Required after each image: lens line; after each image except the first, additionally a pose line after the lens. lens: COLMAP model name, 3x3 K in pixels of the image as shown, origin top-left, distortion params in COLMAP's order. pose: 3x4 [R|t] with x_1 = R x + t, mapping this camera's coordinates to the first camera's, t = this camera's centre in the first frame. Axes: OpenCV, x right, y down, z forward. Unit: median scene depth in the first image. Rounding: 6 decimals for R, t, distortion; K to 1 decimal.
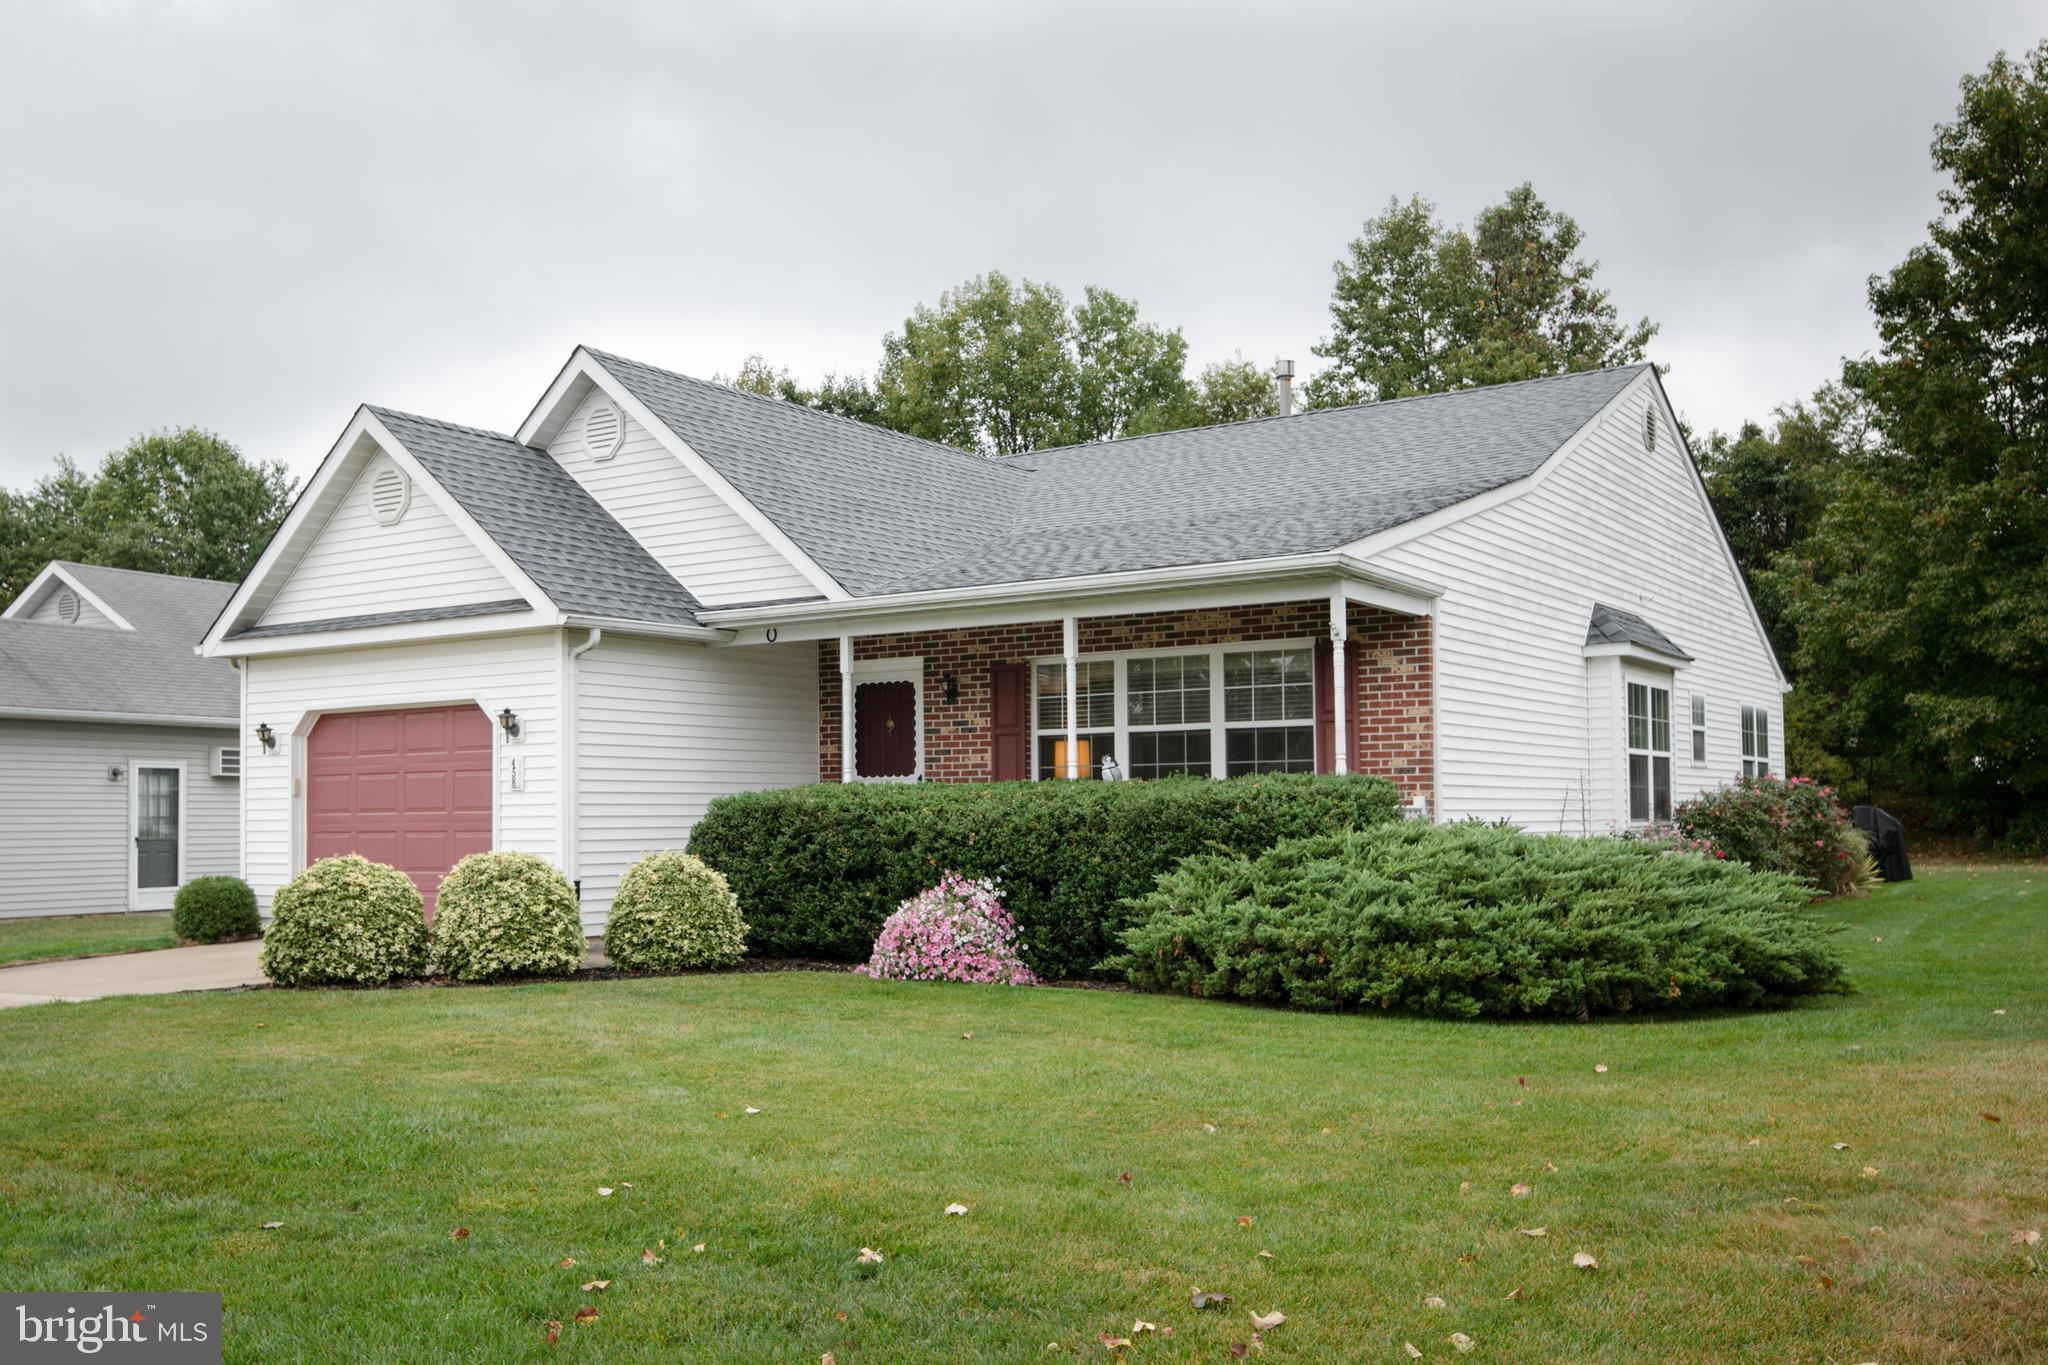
lens RADIAL K [[1888.1, 0, 1024.0], [0, 1888.1, 687.8], [0, 0, 1]] dist [0.004228, 0.000011]
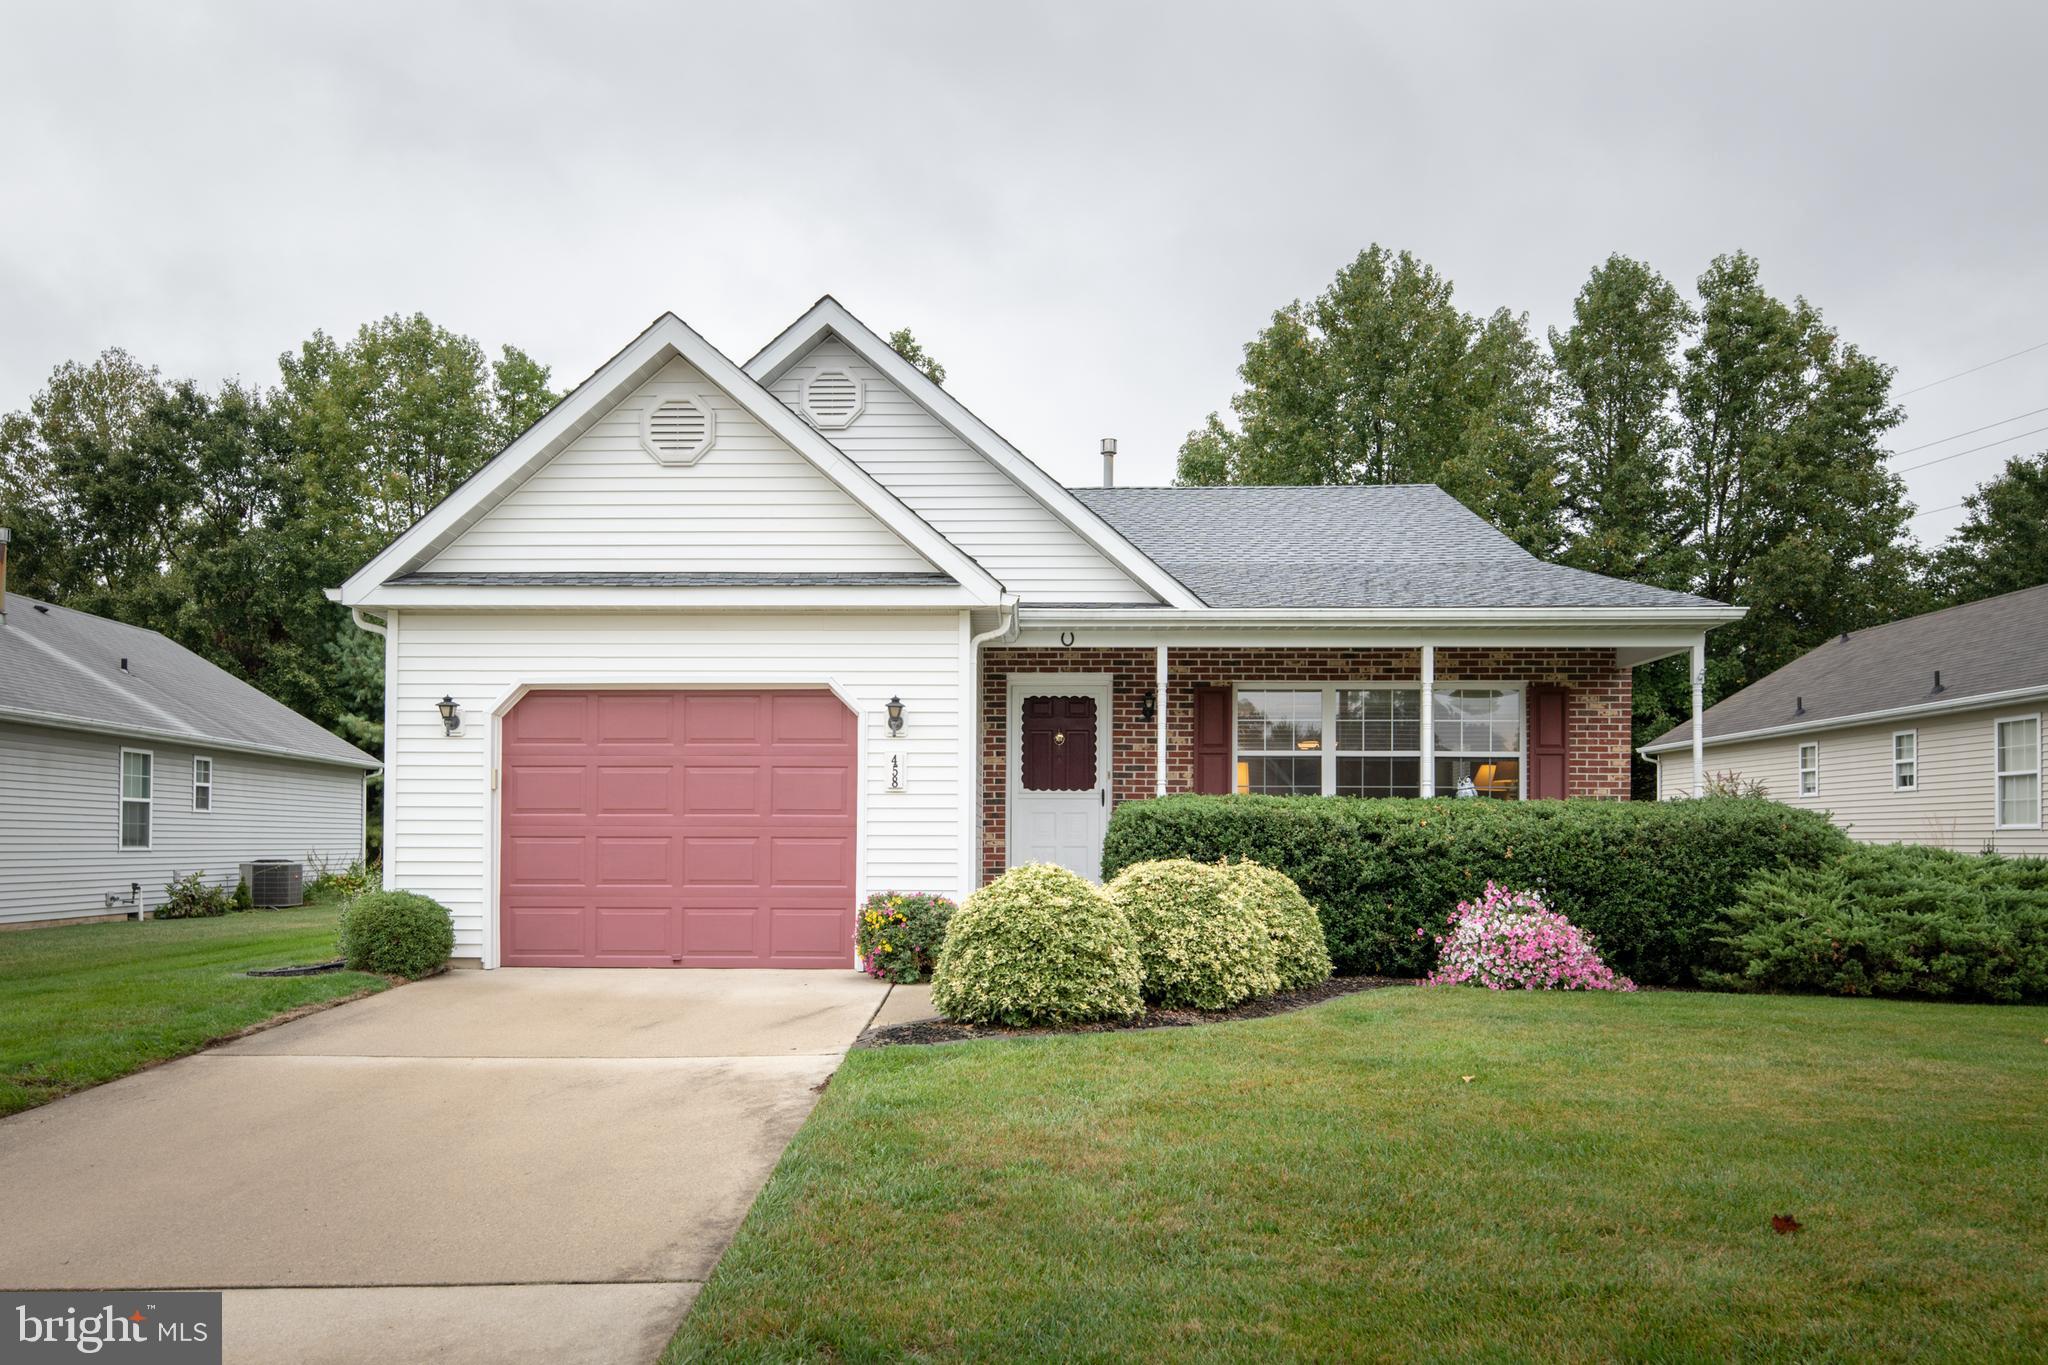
lens RADIAL K [[1506.2, 0, 1019.7], [0, 1506.2, 786.0], [0, 0, 1]] dist [0.006568, 0.002422]
pose [[0.845881, 0.033542, 0.532317, -0.557764], [-0.049853, 0.998624, 0.016293, 0.035416], [-0.531037, -0.040320, 0.846389, 0.359649]]
